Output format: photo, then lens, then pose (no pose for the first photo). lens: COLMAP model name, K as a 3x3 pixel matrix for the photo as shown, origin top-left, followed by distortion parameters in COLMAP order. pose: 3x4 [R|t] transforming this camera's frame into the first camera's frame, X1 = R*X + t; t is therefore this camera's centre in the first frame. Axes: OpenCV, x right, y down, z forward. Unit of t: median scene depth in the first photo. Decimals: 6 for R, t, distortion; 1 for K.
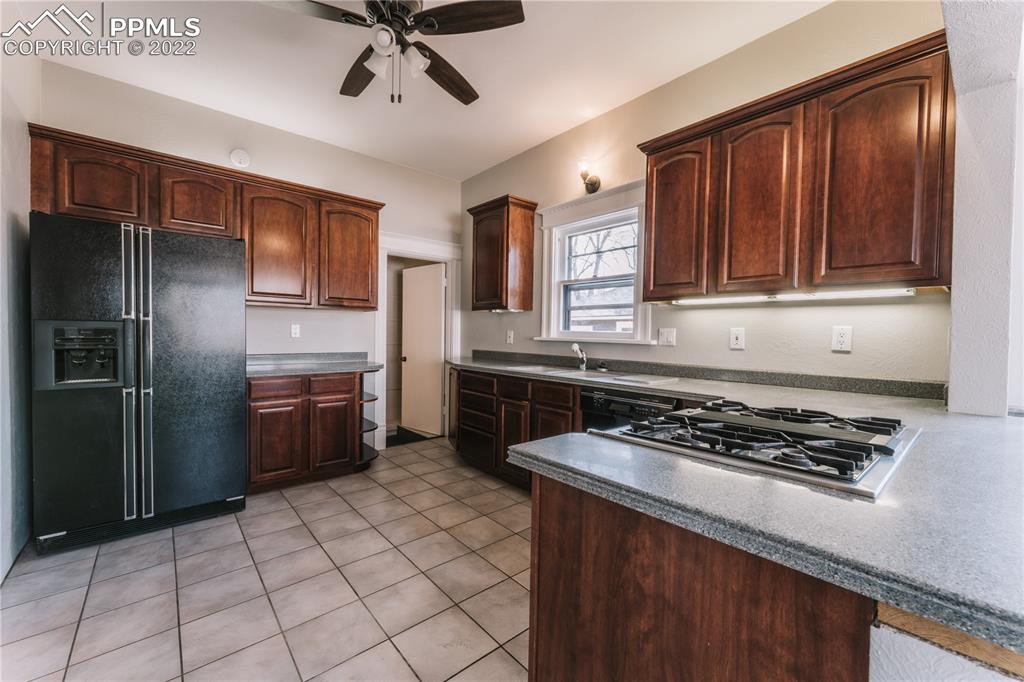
lens RADIAL K [[405.8, 0, 510.2], [0, 405.8, 342.3], [0, 0, 1]] dist [0.000719, -0.000017]
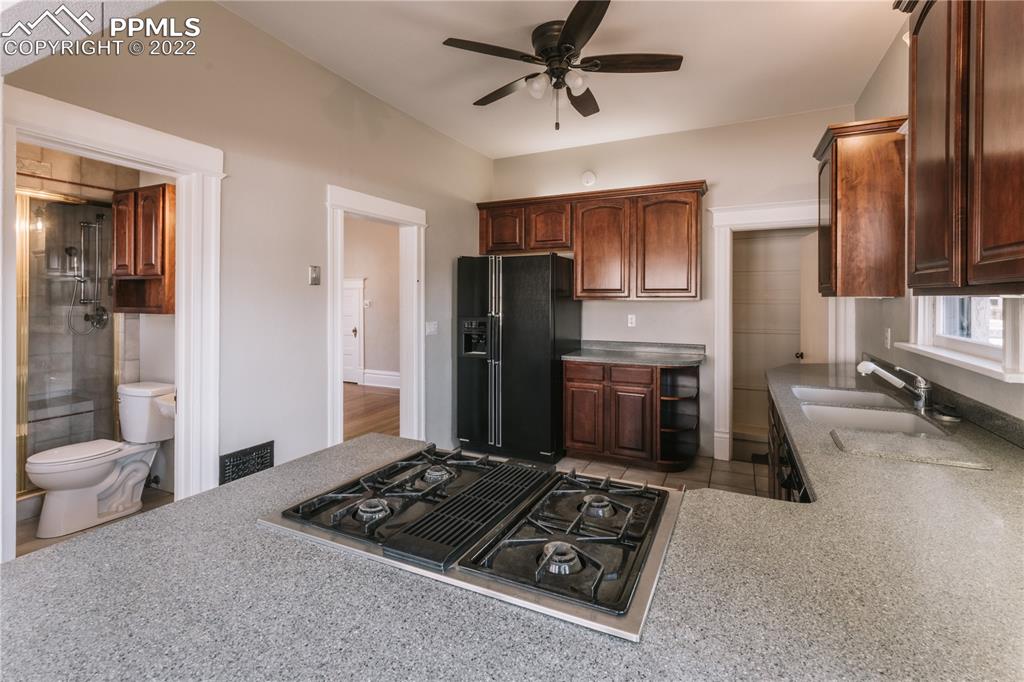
lens RADIAL K [[470.7, 0, 510.1], [0, 470.7, 296.7], [0, 0, 1]] dist [-0.000742, -0.000358]
pose [[0.397202, -0.017697, -0.917560, 0.535705], [-0.018080, 0.999469, -0.027104, -0.057805], [0.917553, 0.027355, 0.396672, 0.236439]]
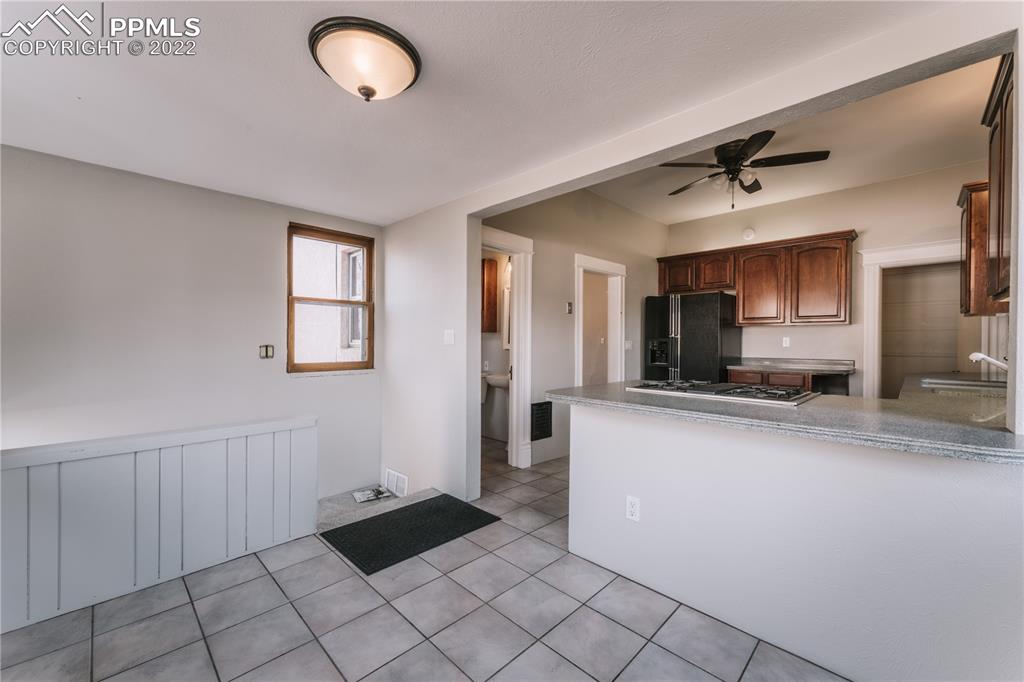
lens RADIAL K [[410.0, 0, 511.7], [0, 410.0, 342.0], [0, 0, 1]] dist [0.000090, -0.000071]
pose [[0.079228, -0.011819, -0.996786, 0.872600], [-0.027938, 0.999511, -0.014072, 0.019415], [0.996465, 0.028963, 0.078859, -0.042711]]
